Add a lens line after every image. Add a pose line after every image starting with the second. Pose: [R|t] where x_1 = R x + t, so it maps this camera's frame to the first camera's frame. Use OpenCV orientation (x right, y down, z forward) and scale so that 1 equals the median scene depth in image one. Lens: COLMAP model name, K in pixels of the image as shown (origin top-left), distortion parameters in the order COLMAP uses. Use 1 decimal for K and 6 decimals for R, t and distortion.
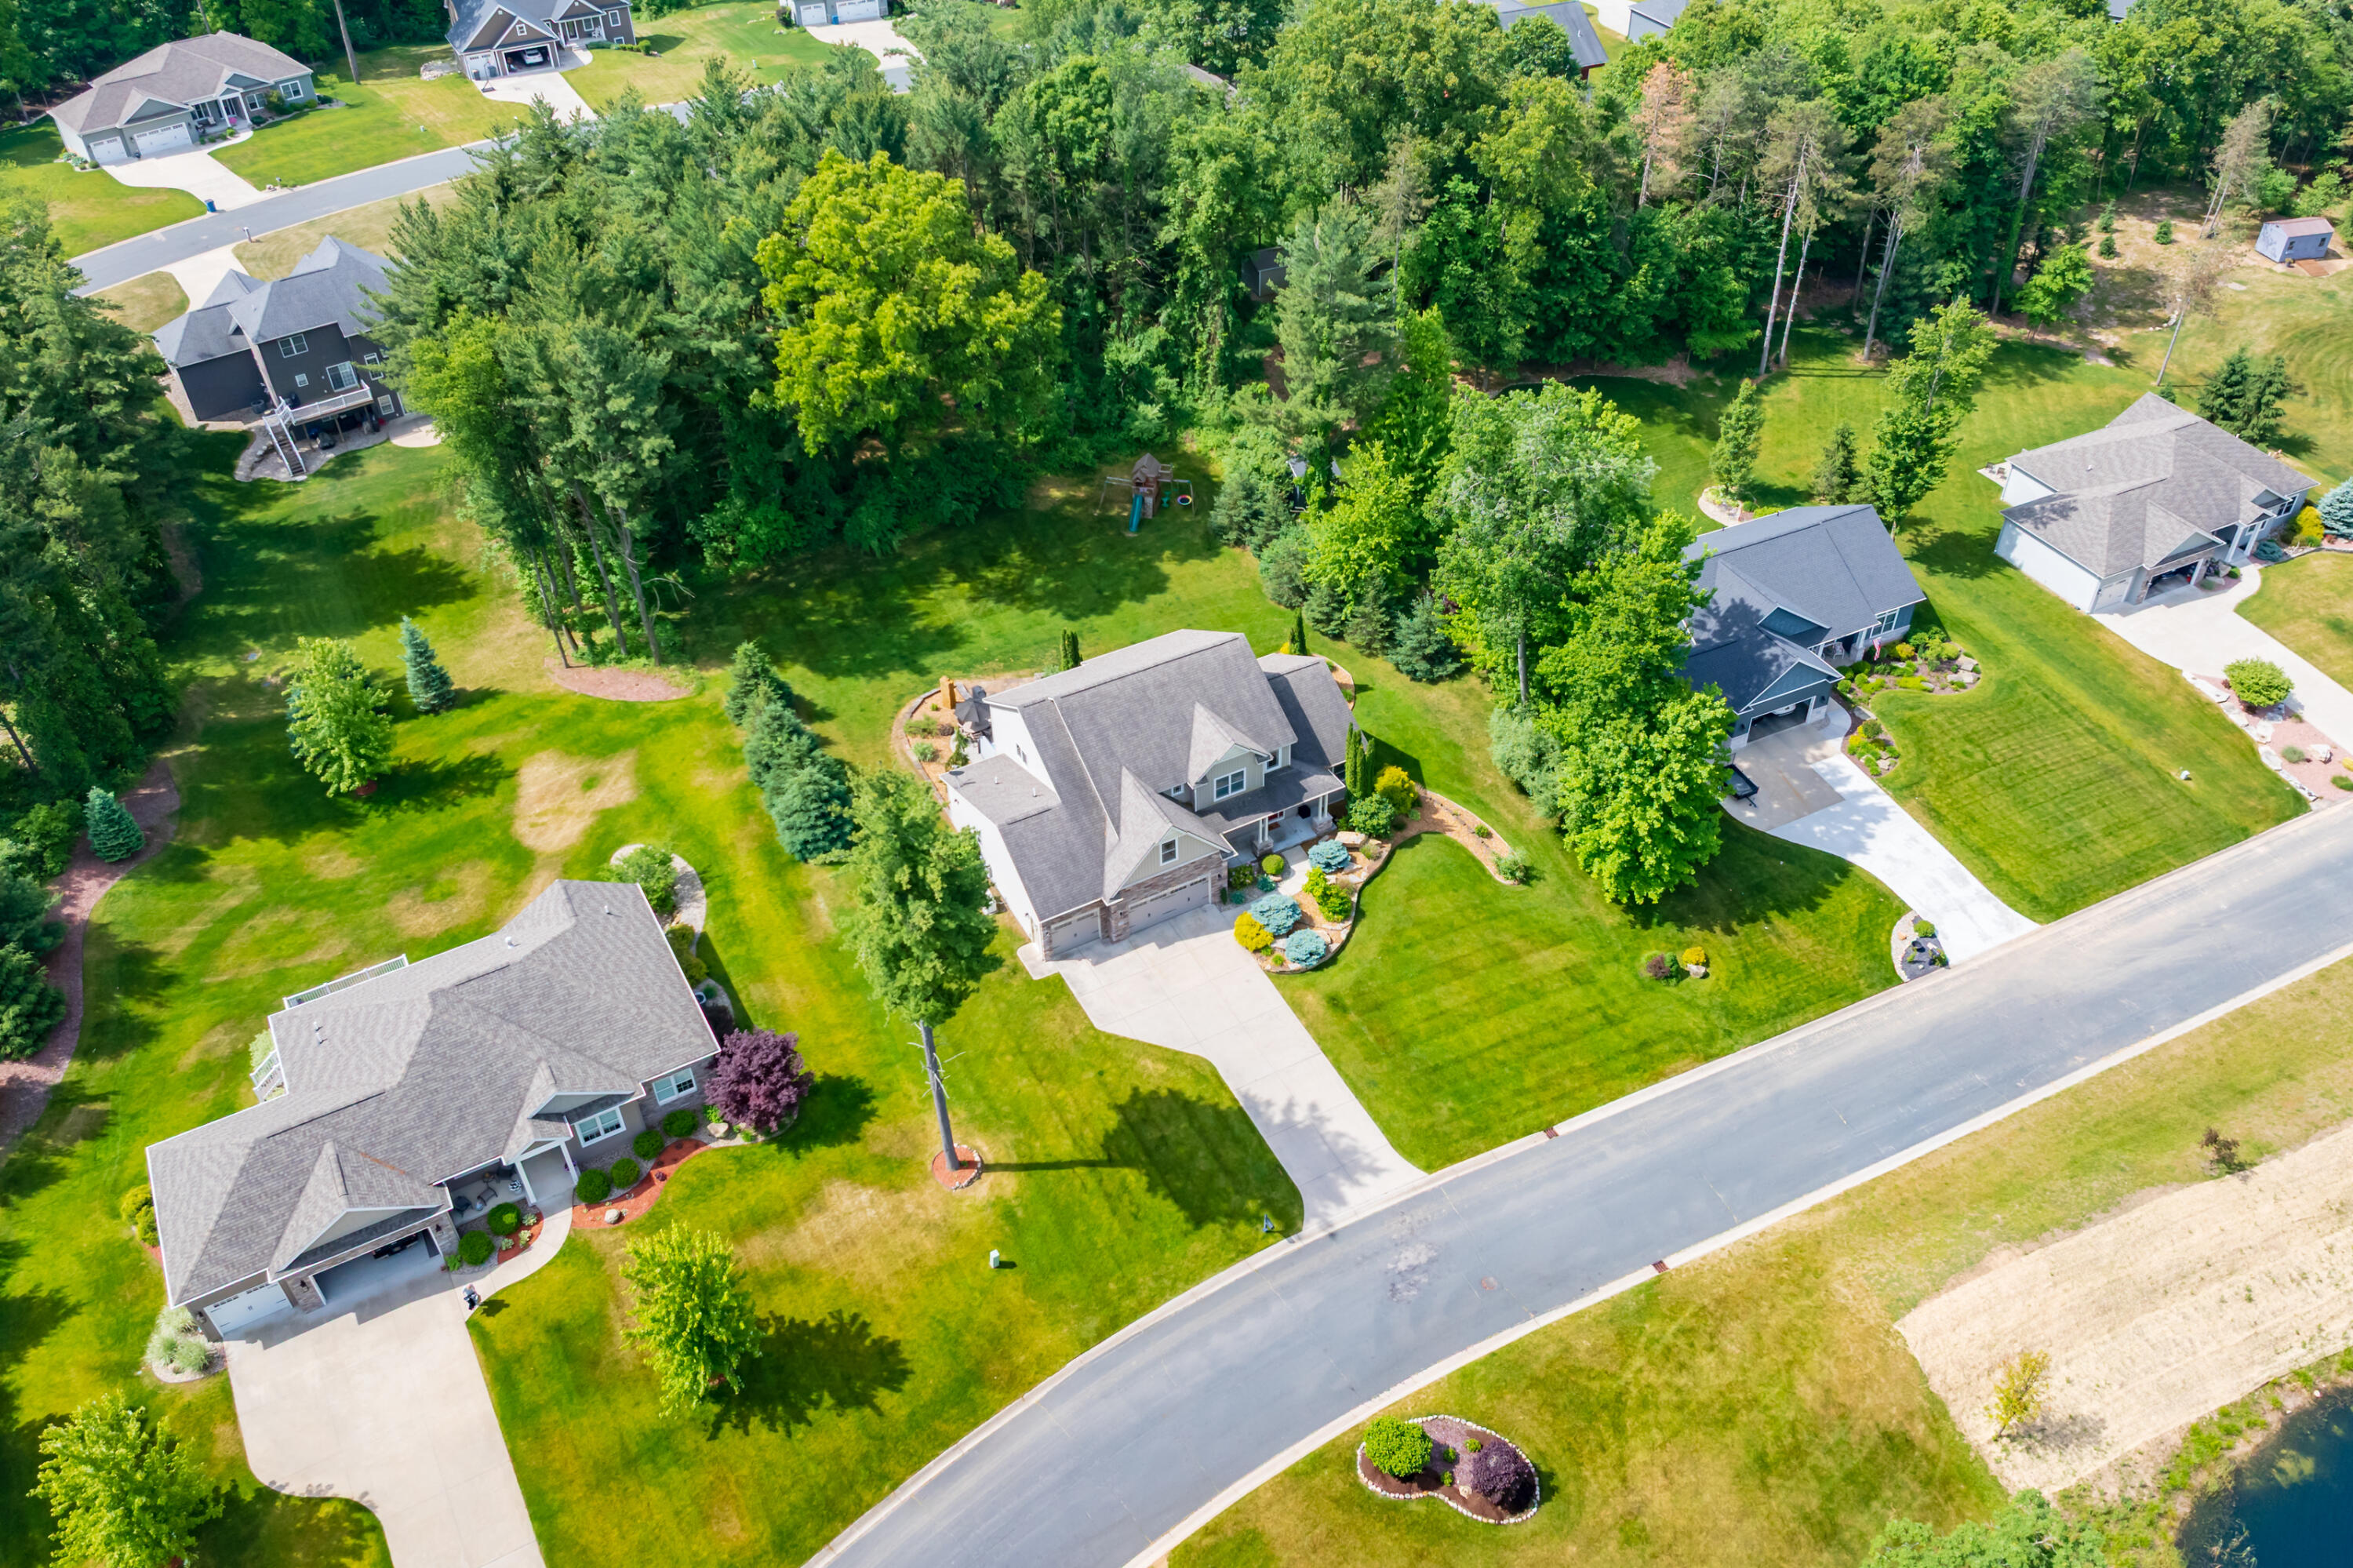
lens RADIAL K [[1836.9, 0, 1194.9], [0, 1836.9, 651.9], [0, 0, 1]] dist [-0.011208, -0.001590]
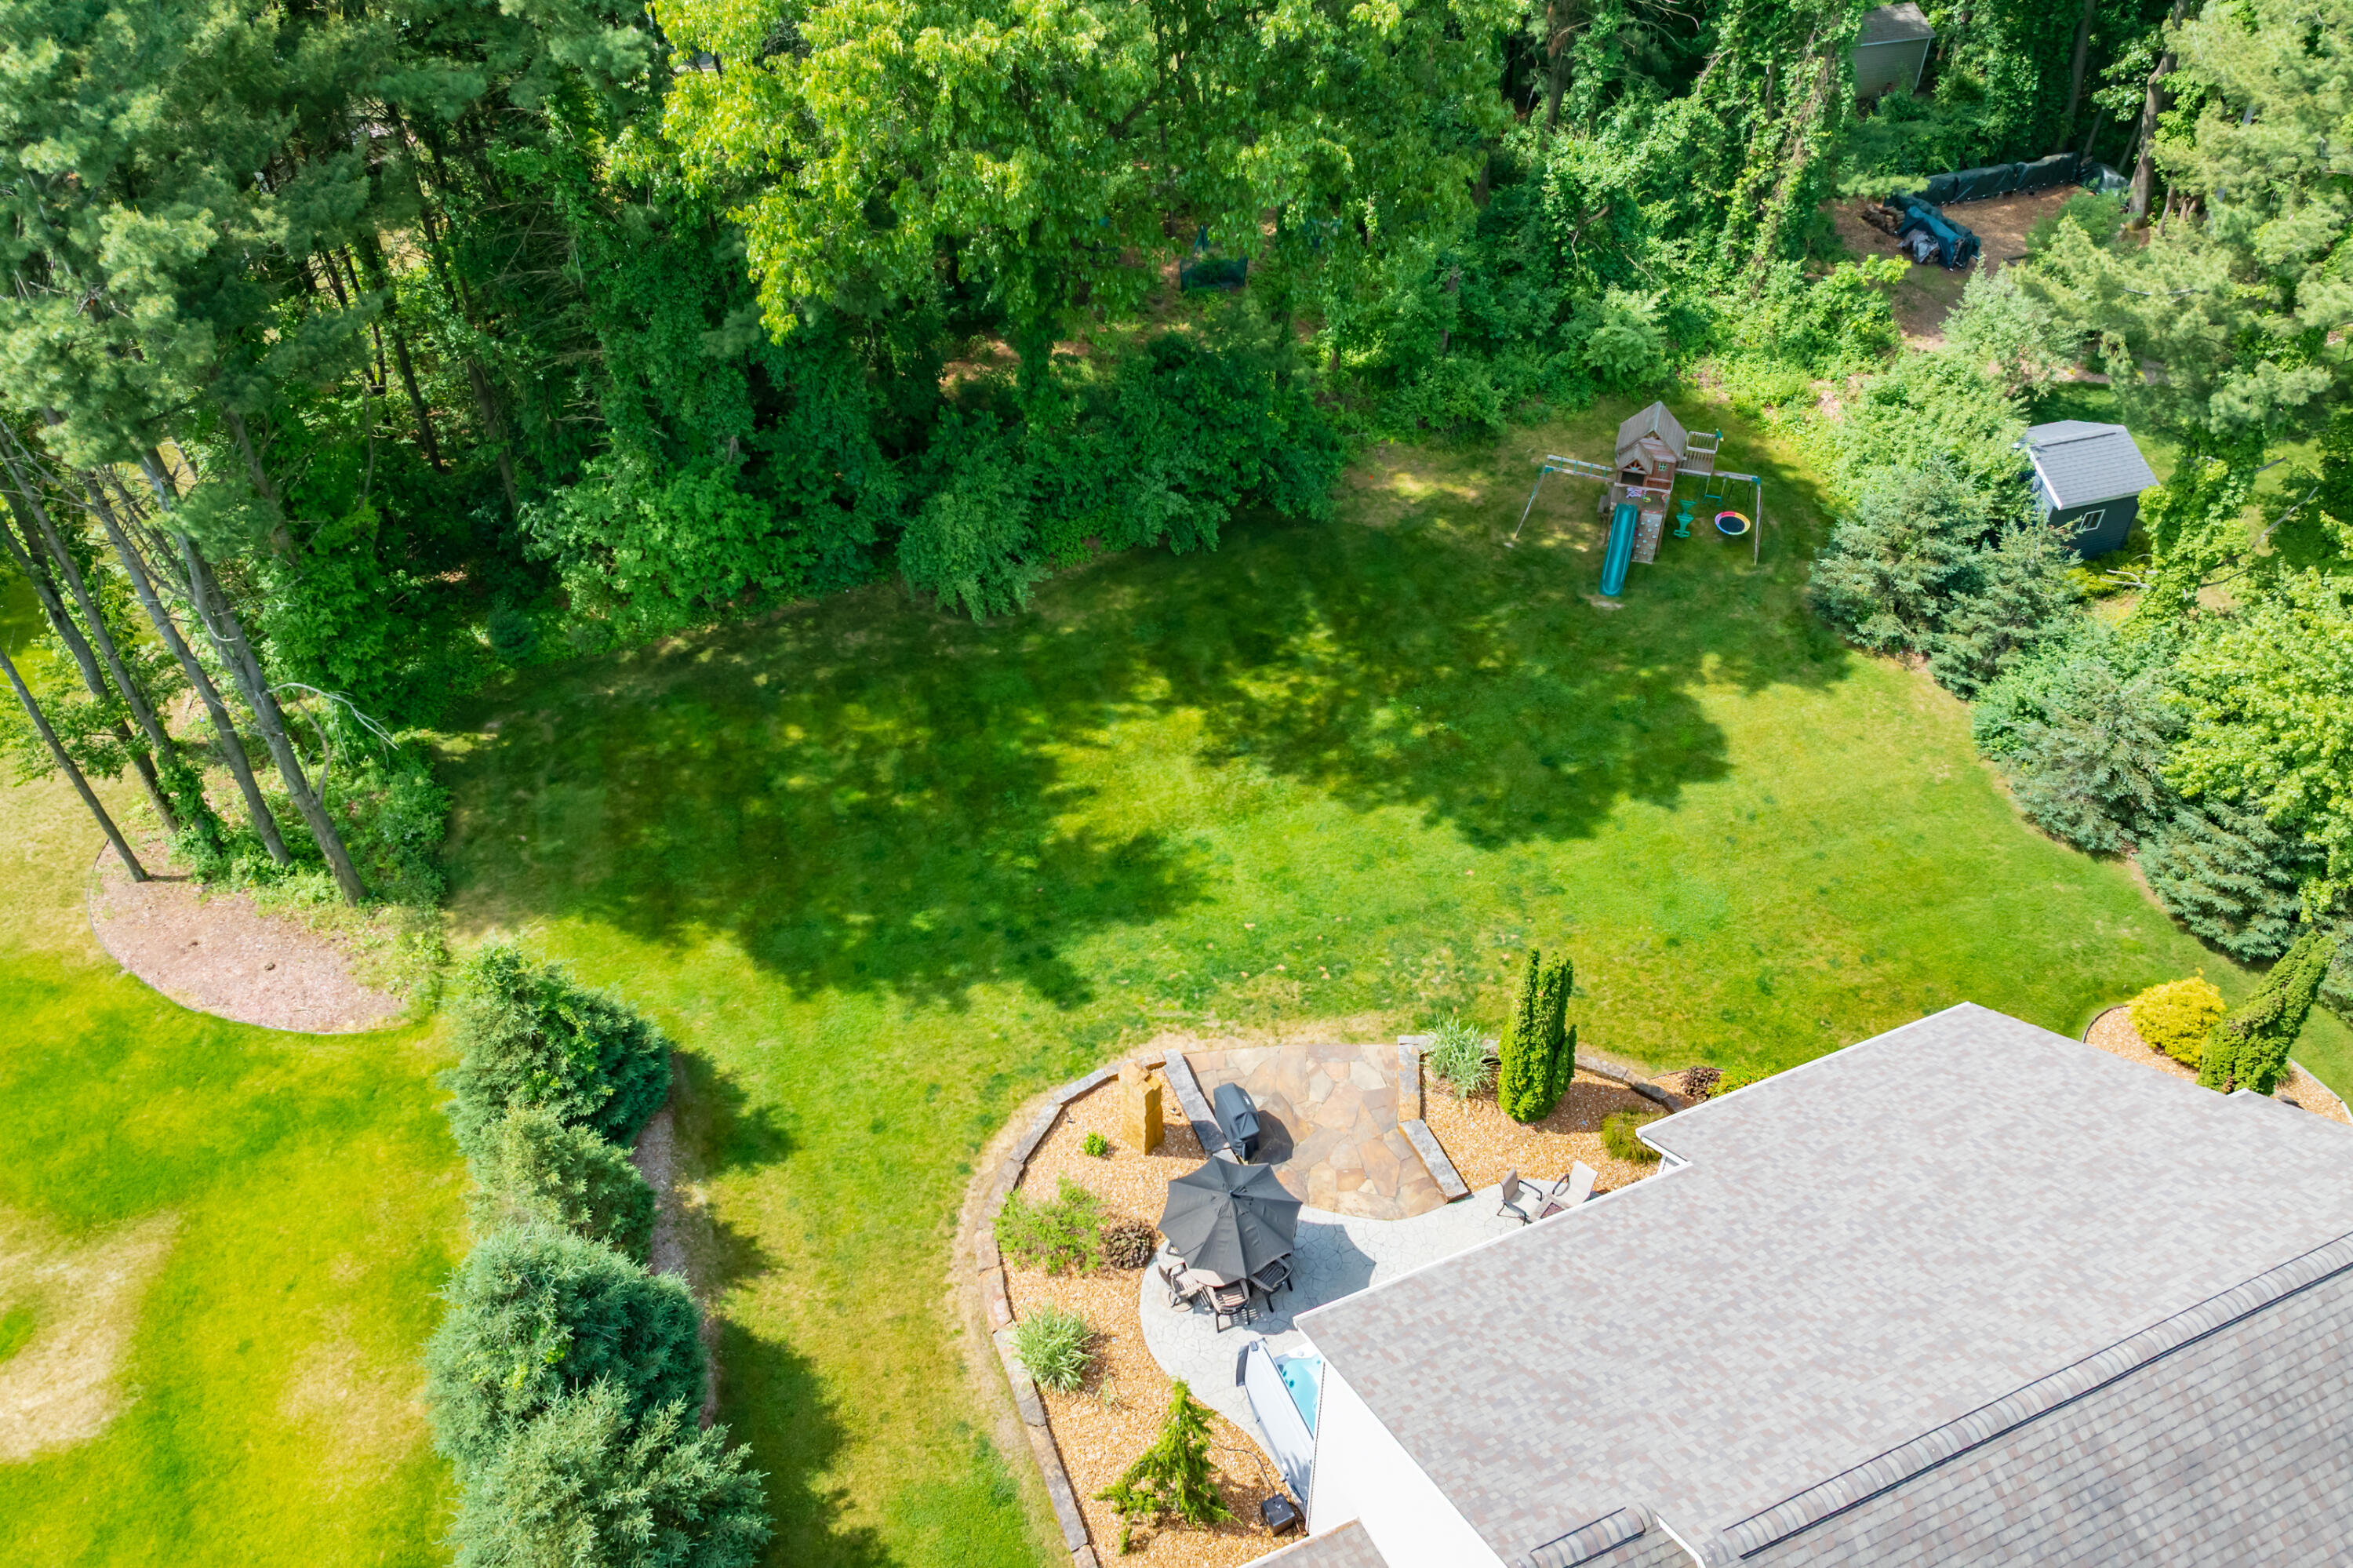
lens RADIAL K [[1695.1, 0, 1177.1], [0, 1695.1, 731.3], [0, 0, 1]] dist [-0.017111, -0.003726]
pose [[0.993777, 0.073074, -0.084070, -0.103922], [-0.067214, 0.995242, 0.070536, -0.061233], [0.088825, -0.064446, 0.993960, 0.683539]]
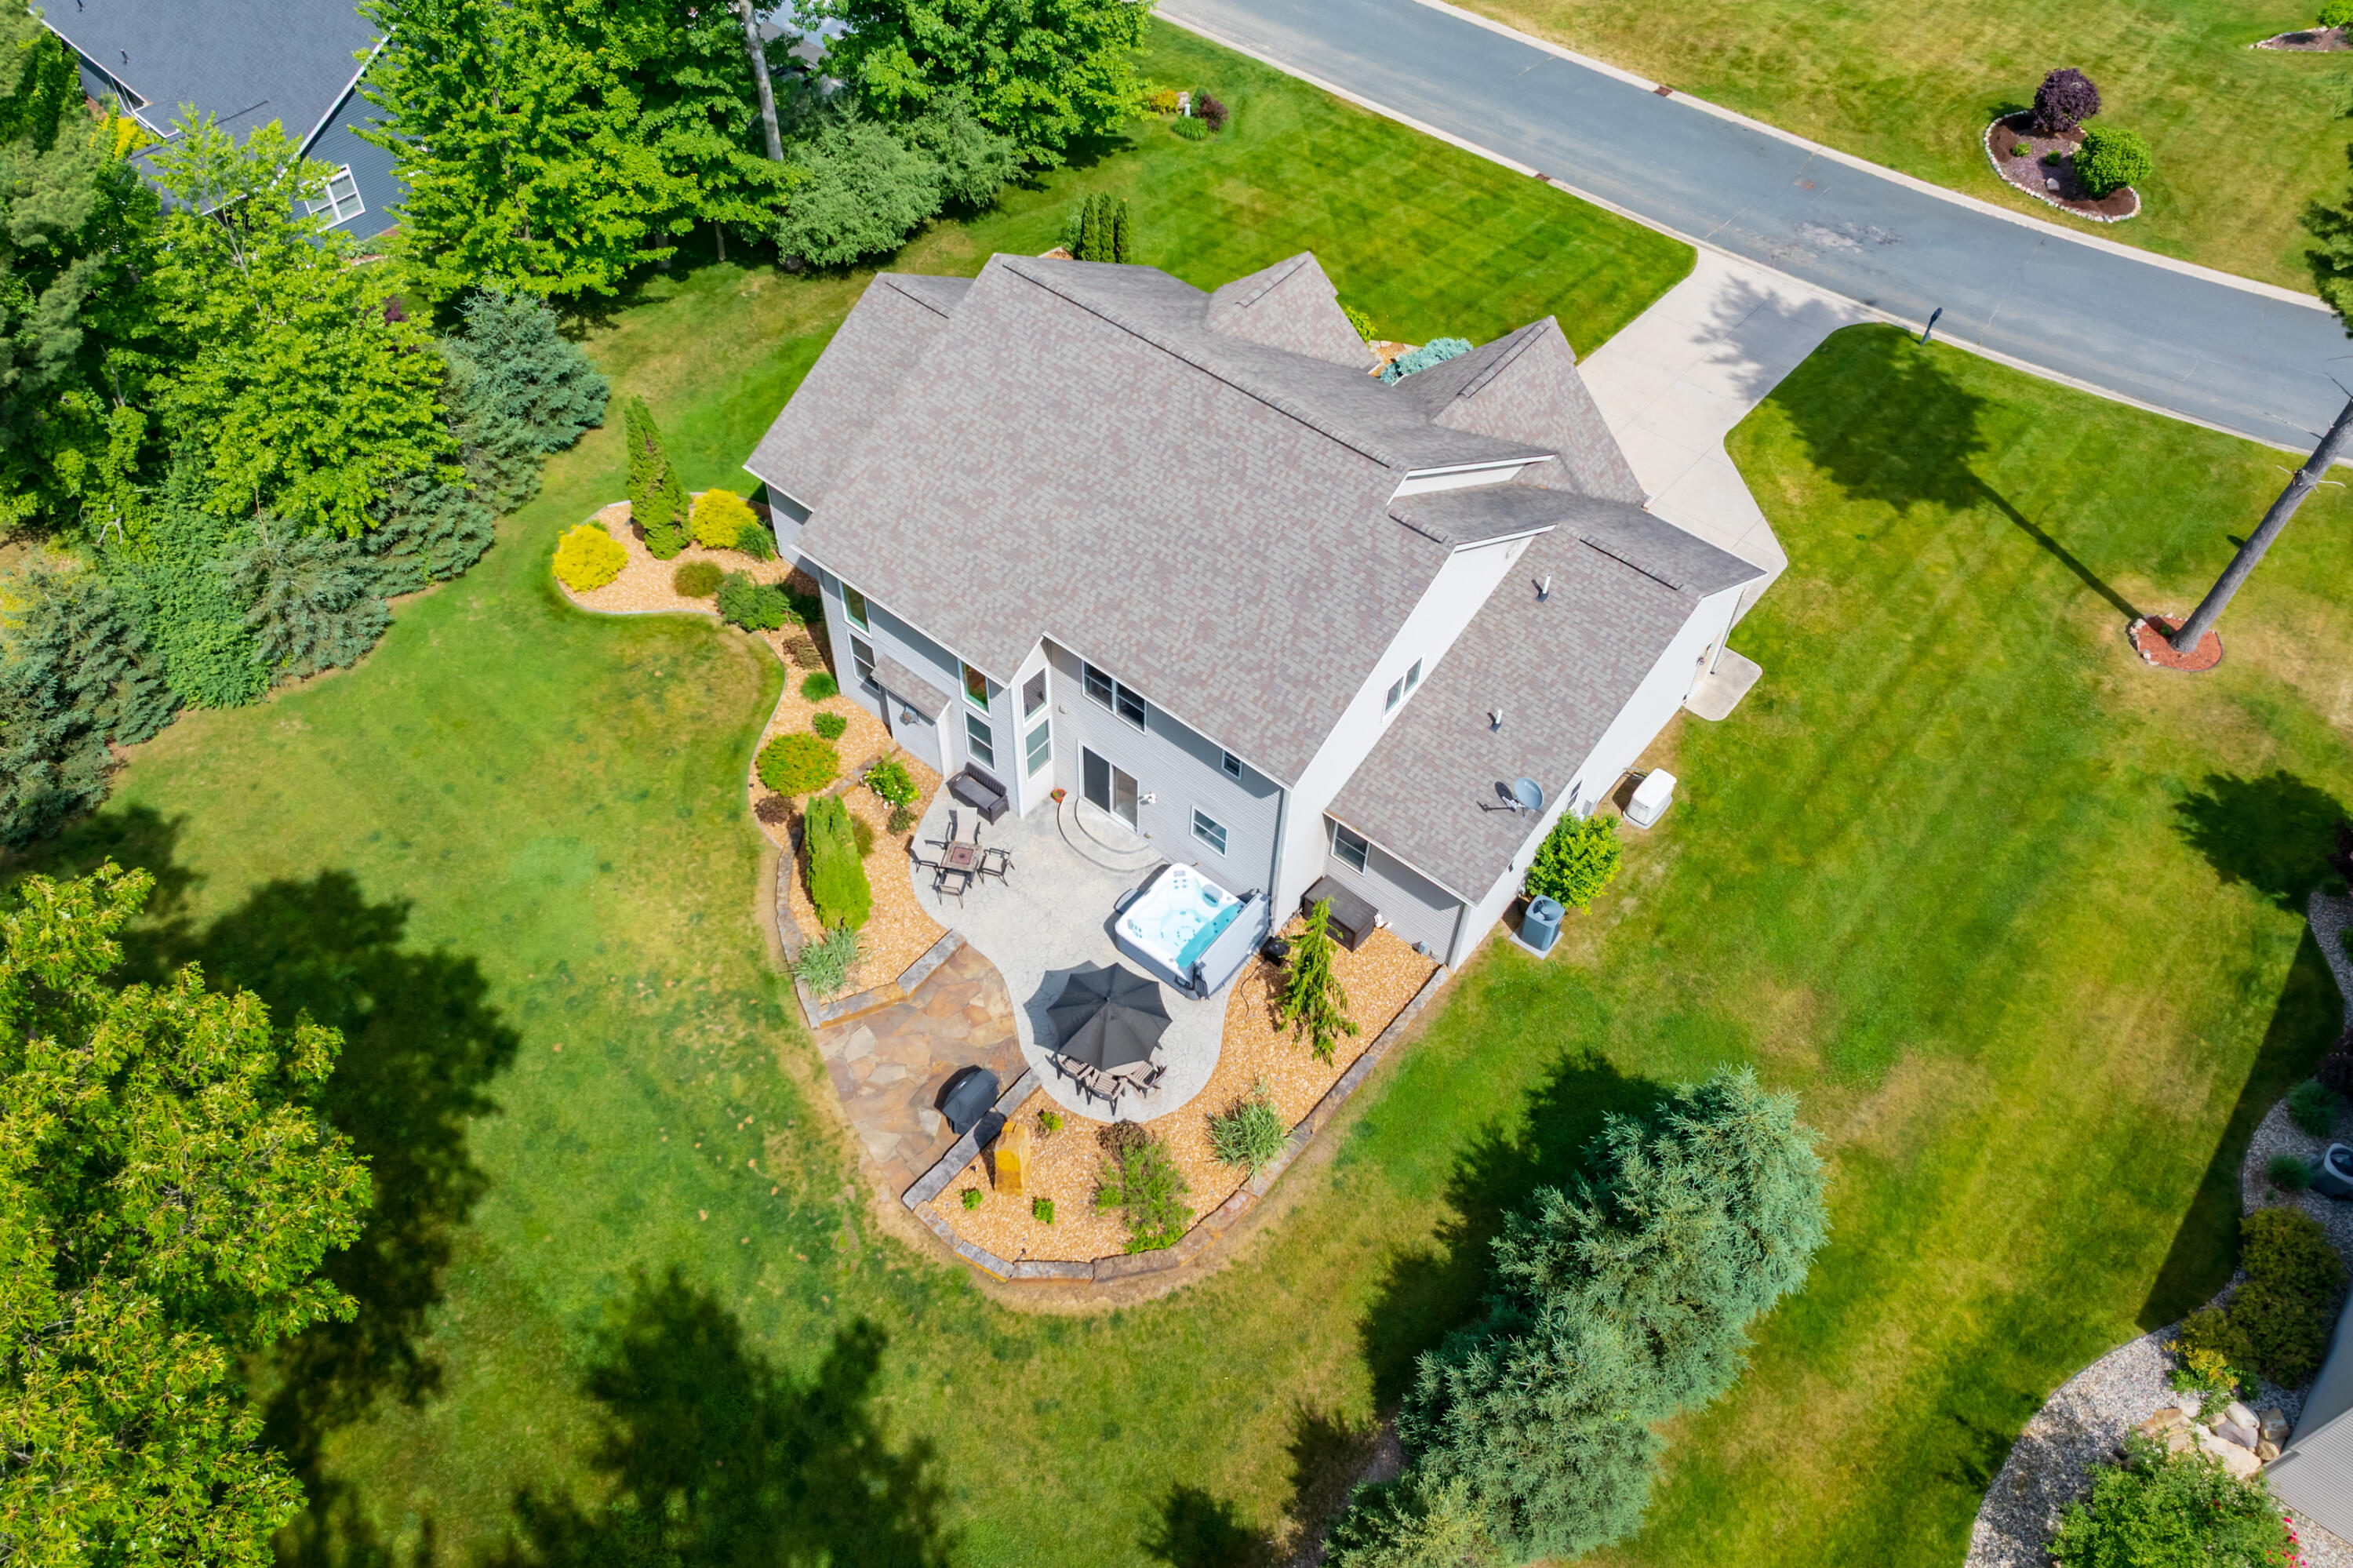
lens RADIAL K [[1820.7, 0, 1134.1], [0, 1820.7, 687.4], [0, 0, 1]] dist [-0.003725, -0.072142]
pose [[-0.356819, -0.688429, 0.631463, -0.278285], [0.548073, 0.393126, 0.738288, -0.230524], [-0.756503, 0.609523, 0.237034, 0.819097]]
